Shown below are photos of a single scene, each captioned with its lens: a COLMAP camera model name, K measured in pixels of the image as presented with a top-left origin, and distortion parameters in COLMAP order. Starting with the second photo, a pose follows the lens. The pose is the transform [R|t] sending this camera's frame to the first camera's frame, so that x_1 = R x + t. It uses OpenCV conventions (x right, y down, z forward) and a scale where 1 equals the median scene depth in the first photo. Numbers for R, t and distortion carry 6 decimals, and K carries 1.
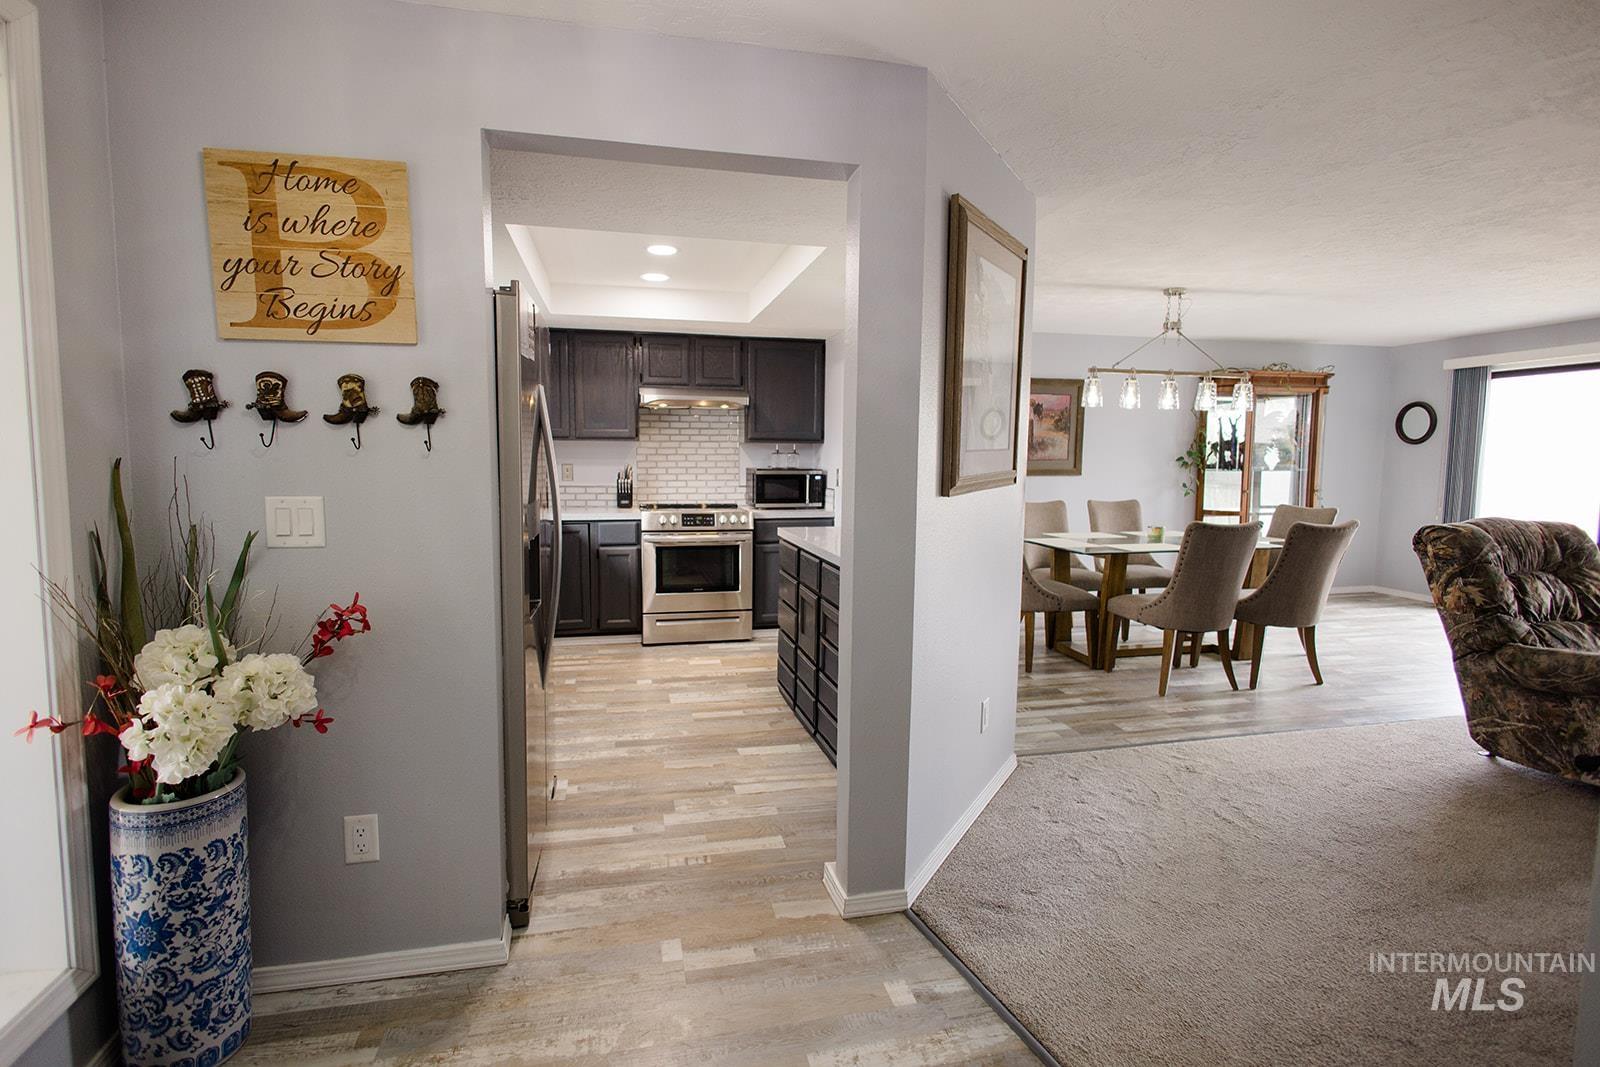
lens RADIAL K [[736.2, 0, 804.1], [0, 736.2, 515.4], [0, 0, 1]] dist [-0.000503, 0.000357]
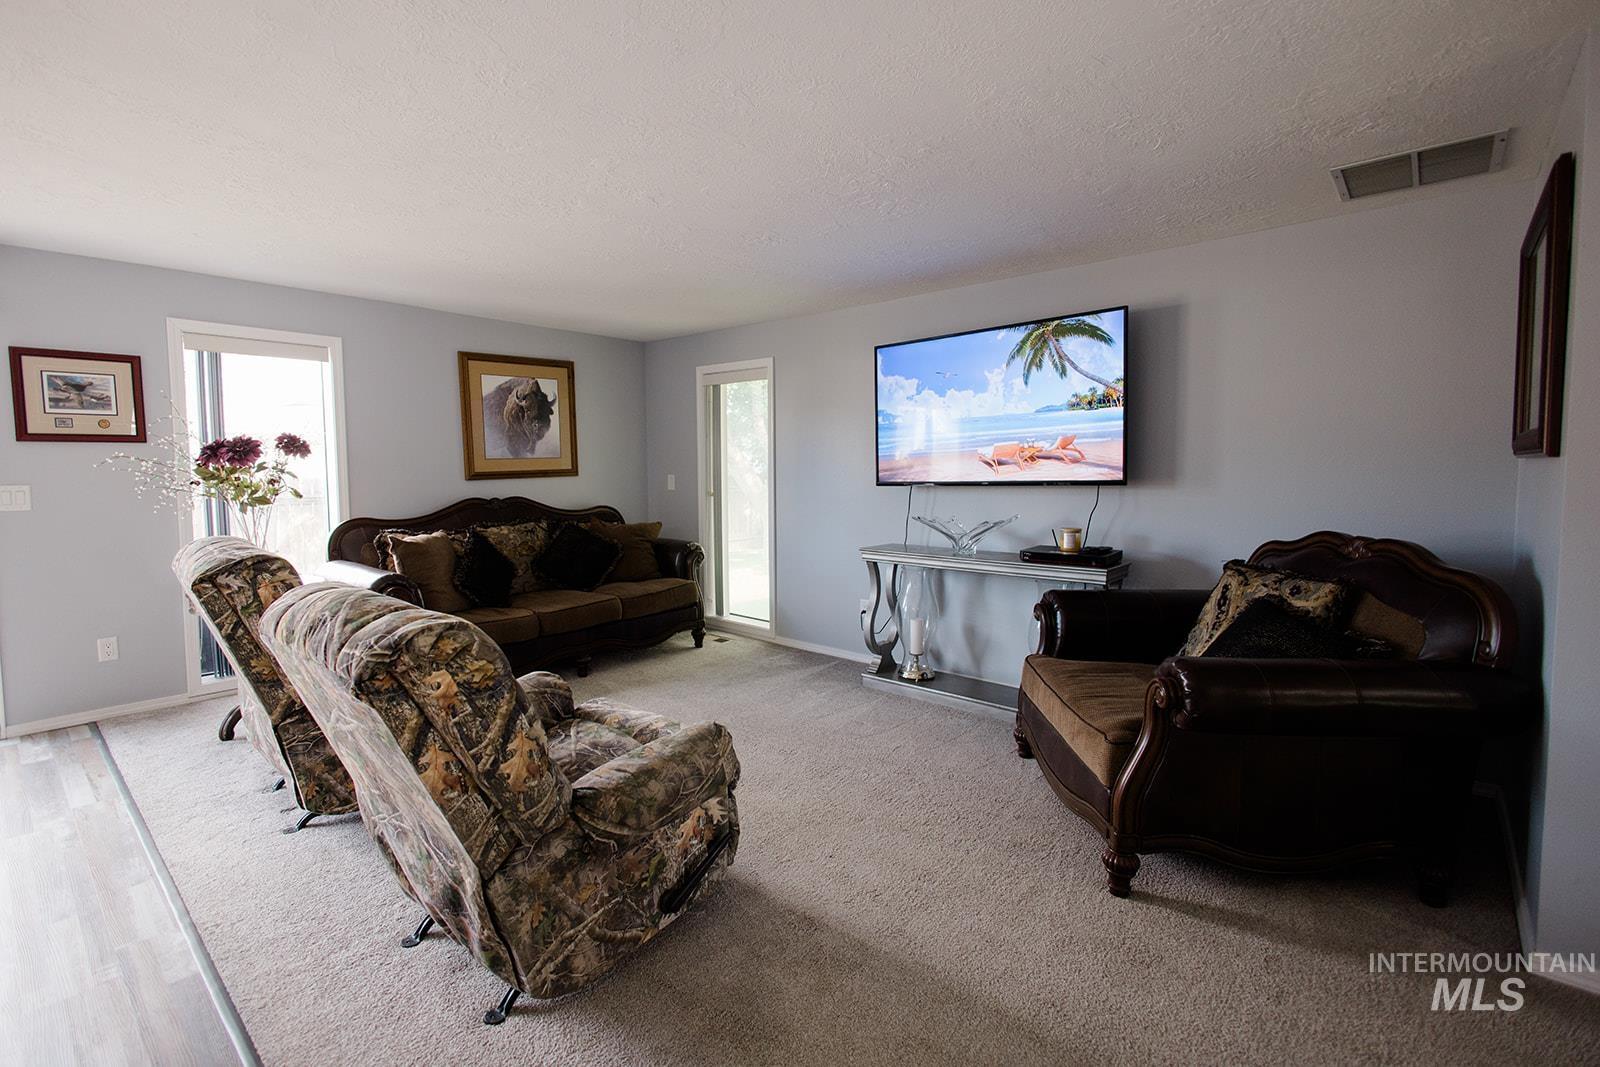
lens RADIAL K [[717.3, 0, 784.7], [0, 717.3, 524.5], [0, 0, 1]] dist [0.011256, -0.000014]
pose [[-0.562421, -0.068592, 0.824001, 0.371885], [0.064127, 0.989933, 0.126175, -0.084418], [-0.824360, 0.123804, -0.552361, 1.021588]]
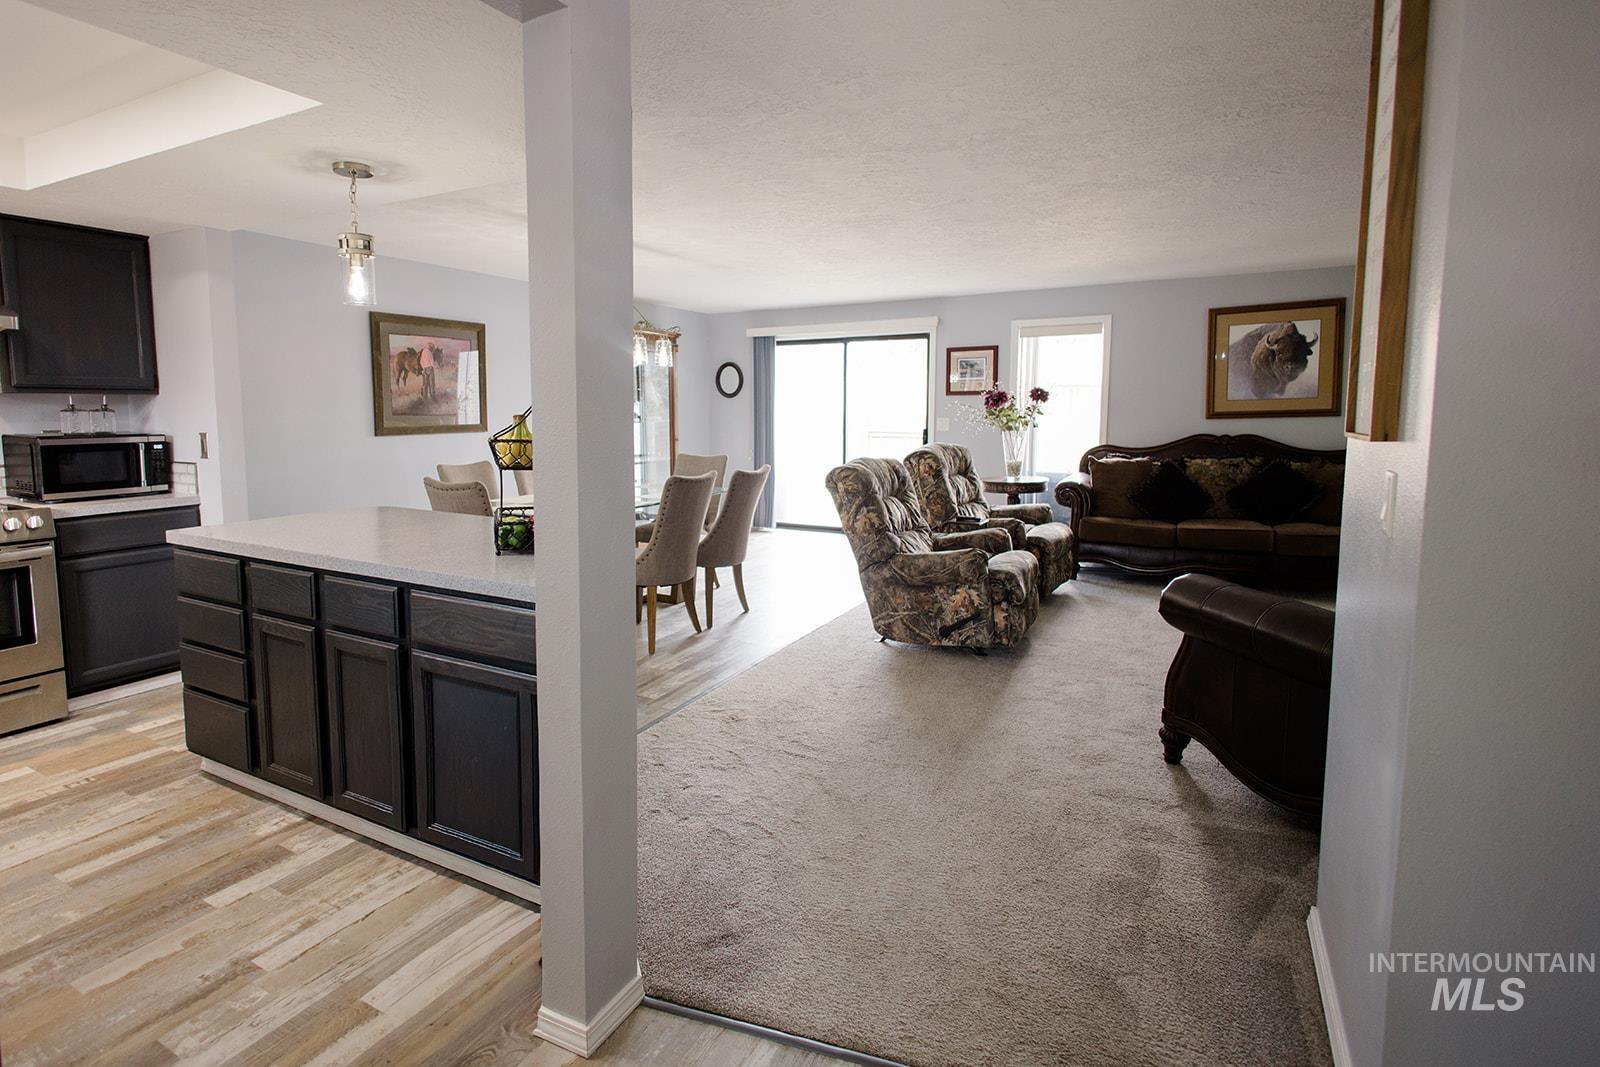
lens RADIAL K [[794.8, 0, 743.6], [0, 794.8, 483.9], [0, 0, 1]] dist [-0.001805, -0.000951]
pose [[0.683167, -0.075382, 0.726361, -0.217341], [0.062360, 0.997047, 0.044822, -0.026225], [-0.727595, 0.014675, 0.685850, 0.200467]]
